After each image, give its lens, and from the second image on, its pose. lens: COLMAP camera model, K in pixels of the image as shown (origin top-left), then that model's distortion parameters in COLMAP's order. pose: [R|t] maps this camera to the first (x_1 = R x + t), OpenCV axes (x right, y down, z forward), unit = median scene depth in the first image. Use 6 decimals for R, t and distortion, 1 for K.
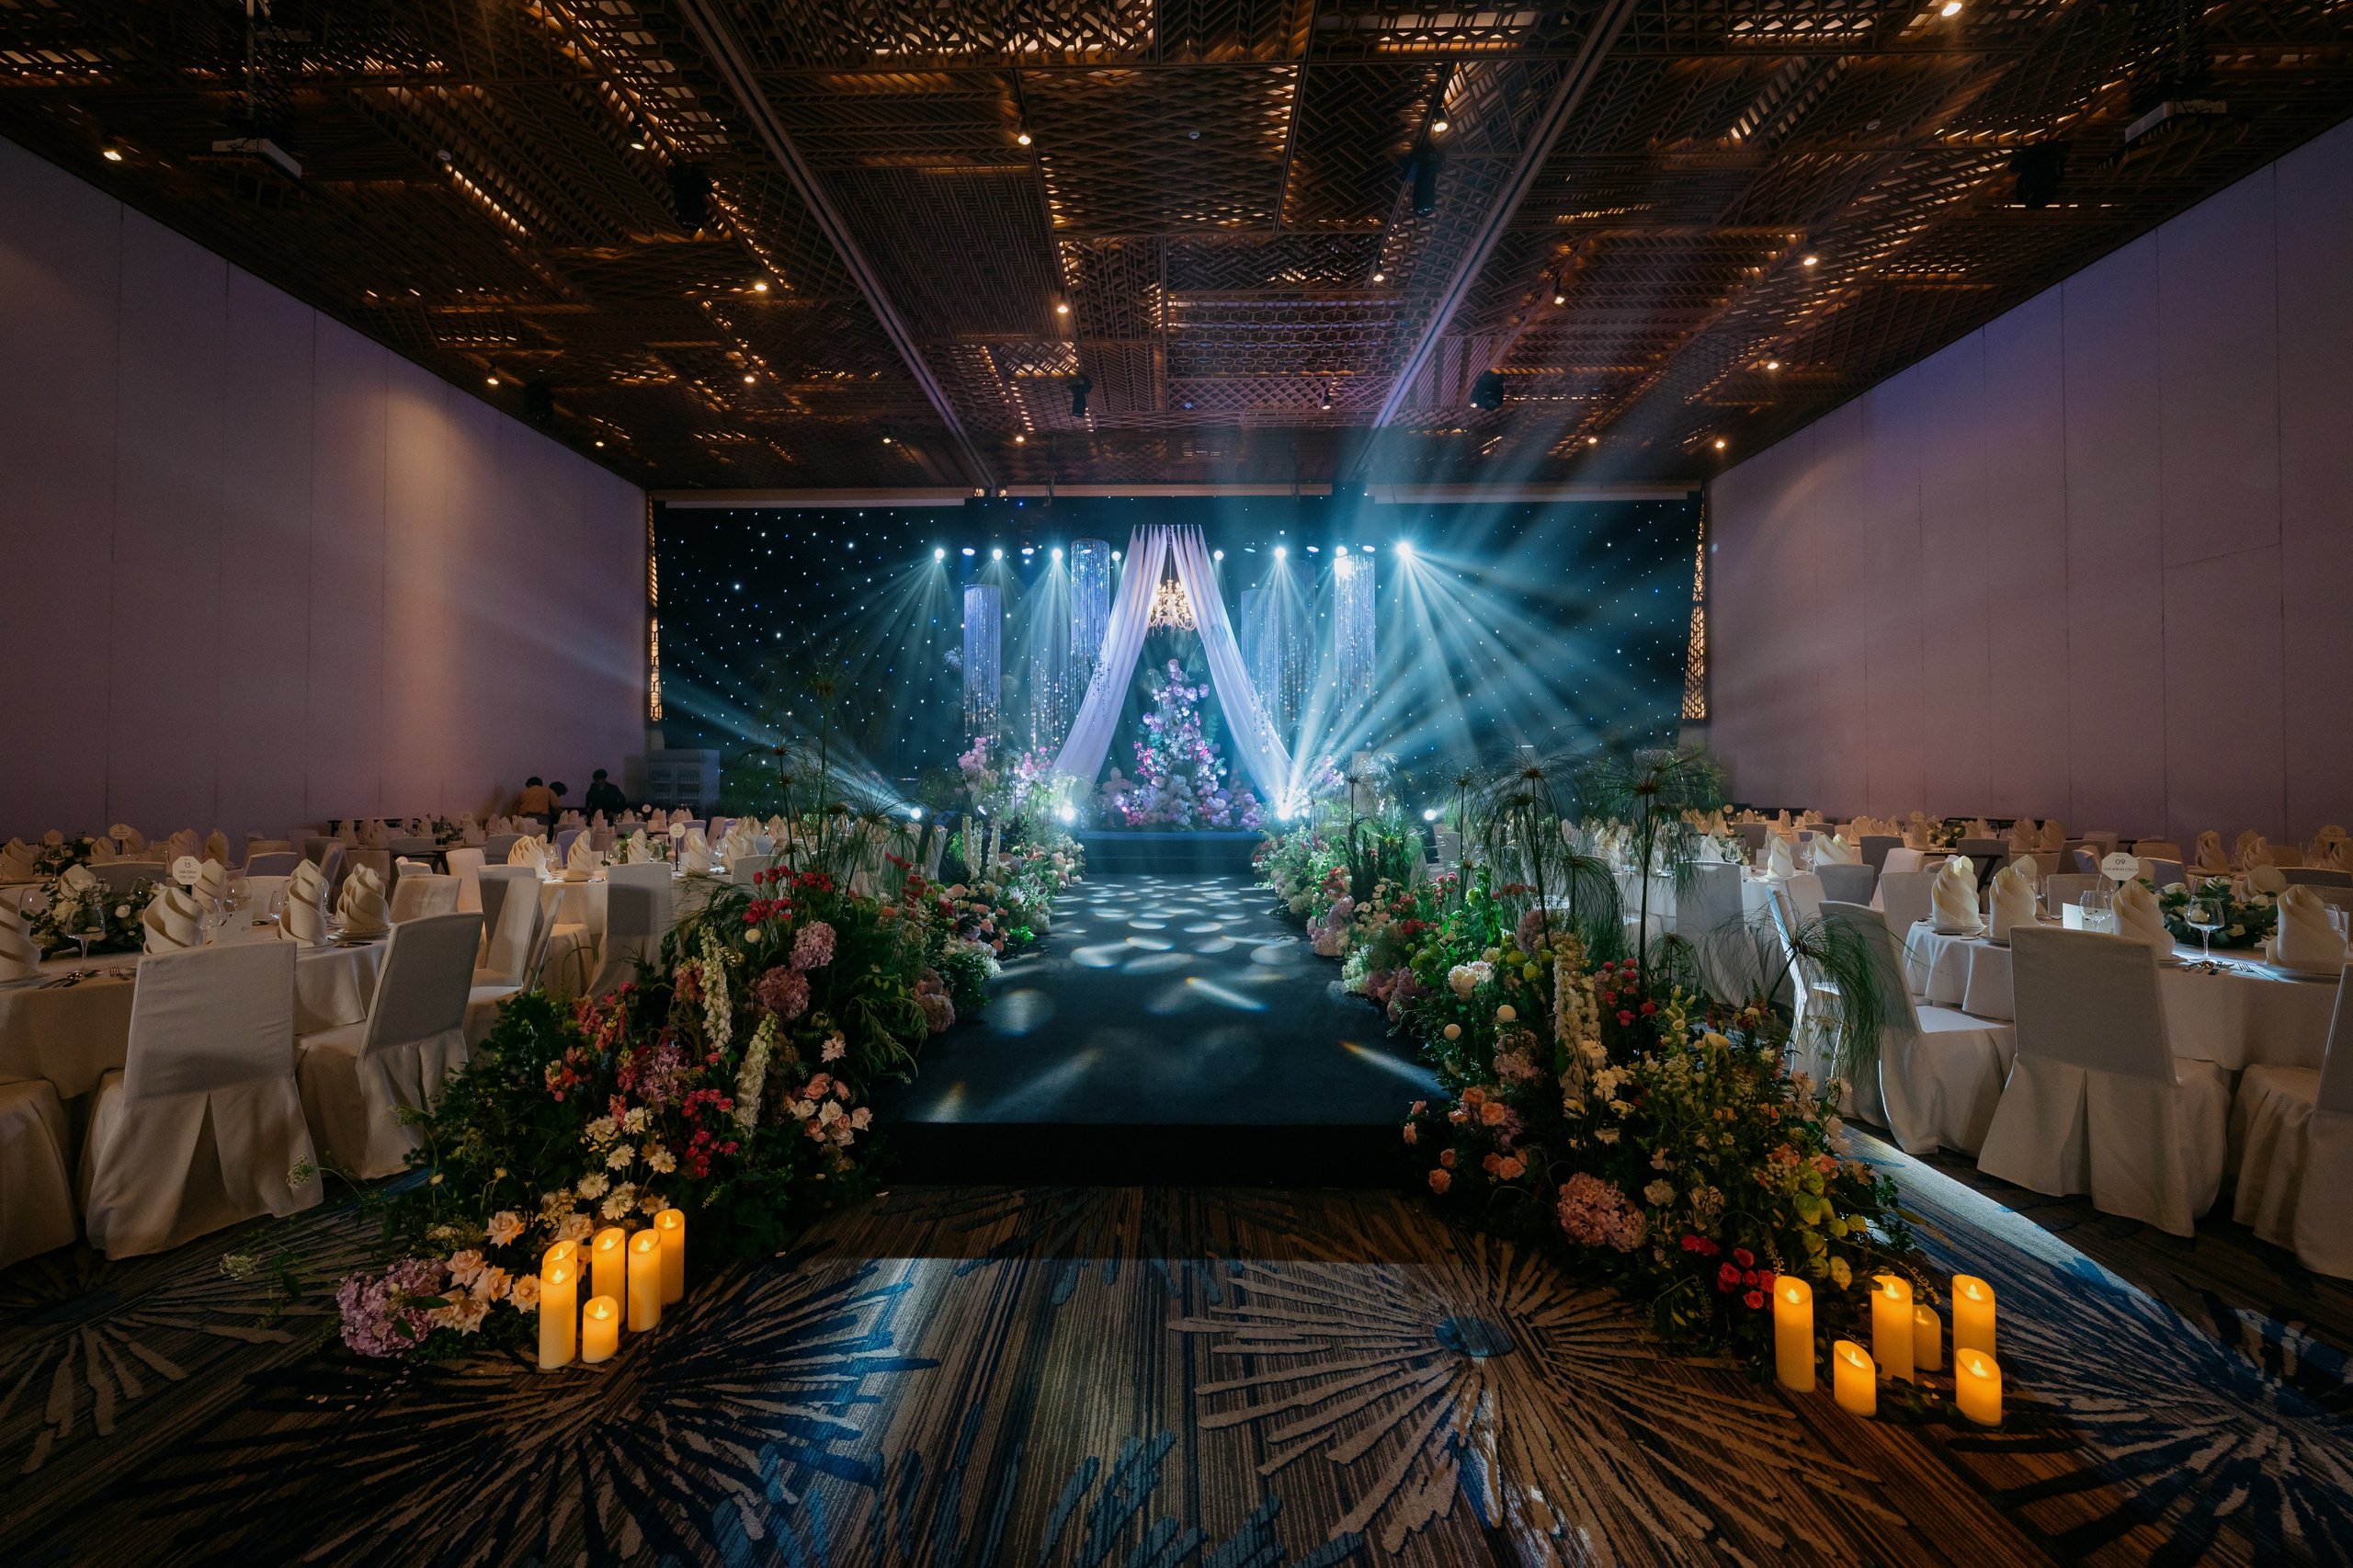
lens RADIAL K [[945.5, 0, 1151.7], [0, 945.5, 787.5], [0, 0, 1]] dist [-0.001010, -0.000179]
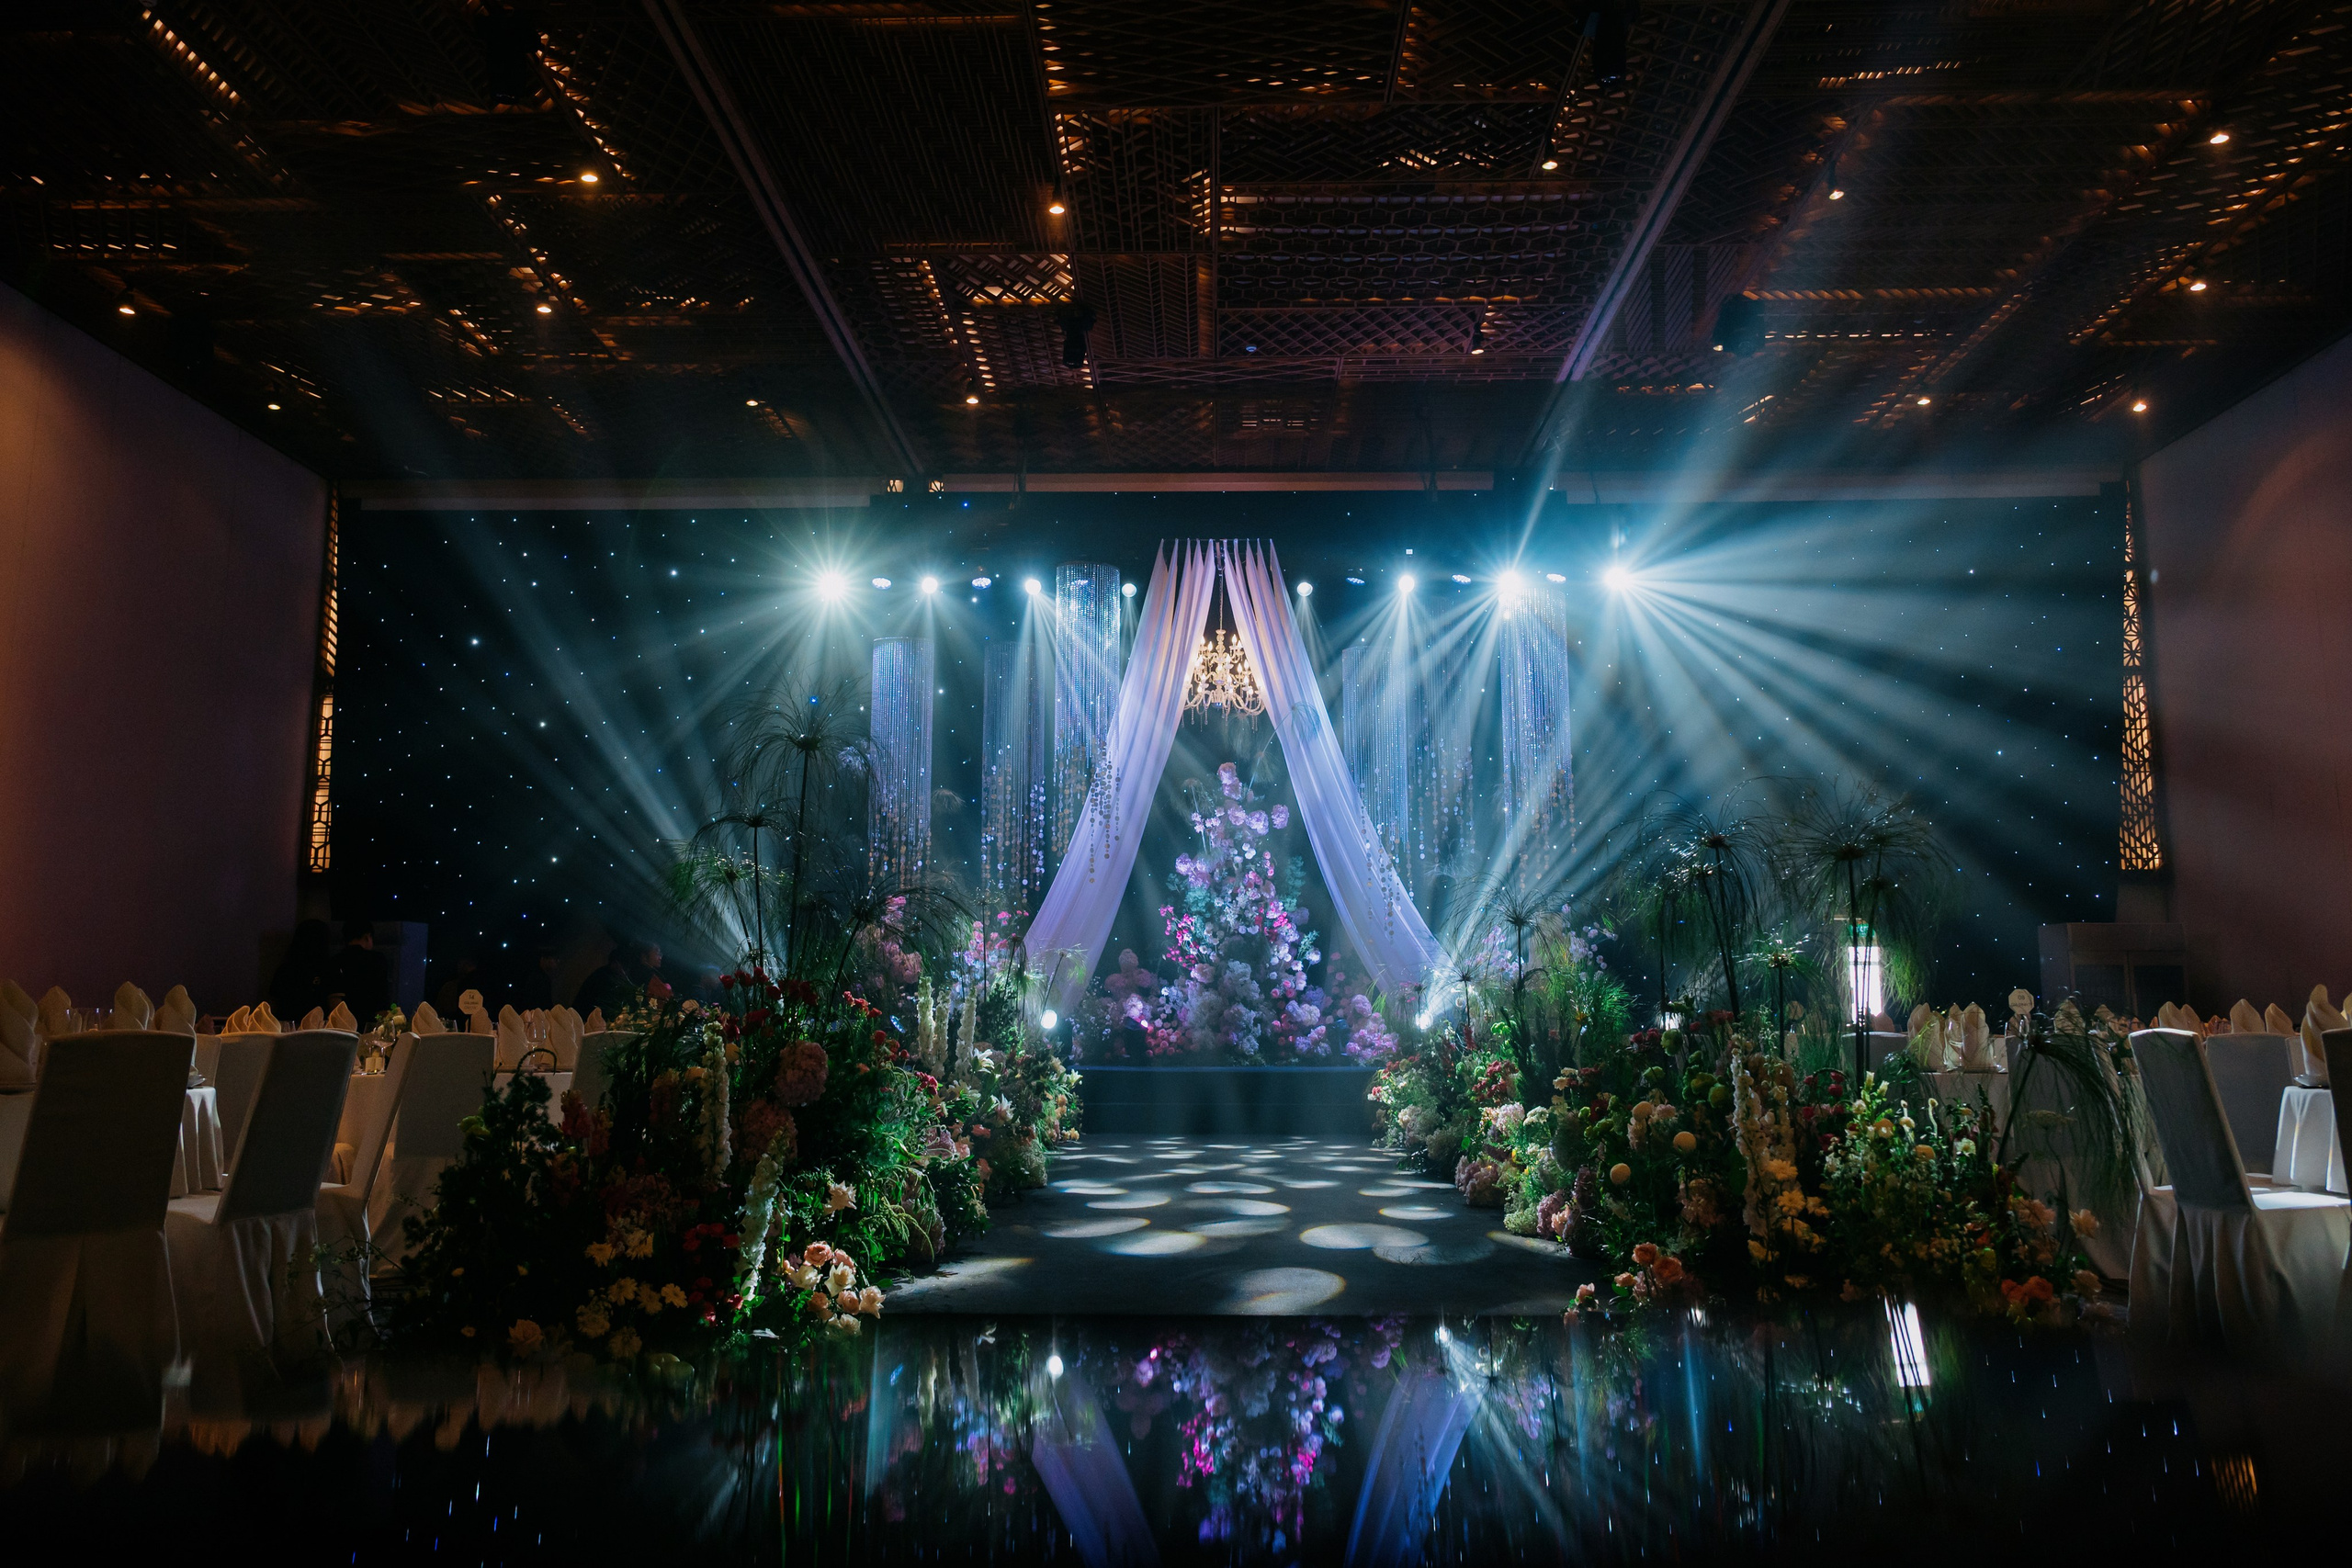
lens RADIAL K [[1852.1, 0, 1176.0], [0, 1852.1, 784.0], [0, 0, 1]] dist [0.020494, 0.002715]
pose [[0.999993, -0.000465, 0.003699, -0.015275], [0.000979, 0.990136, -0.140108, 0.043670], [-0.003598, 0.140110, 0.990129, -0.152099]]
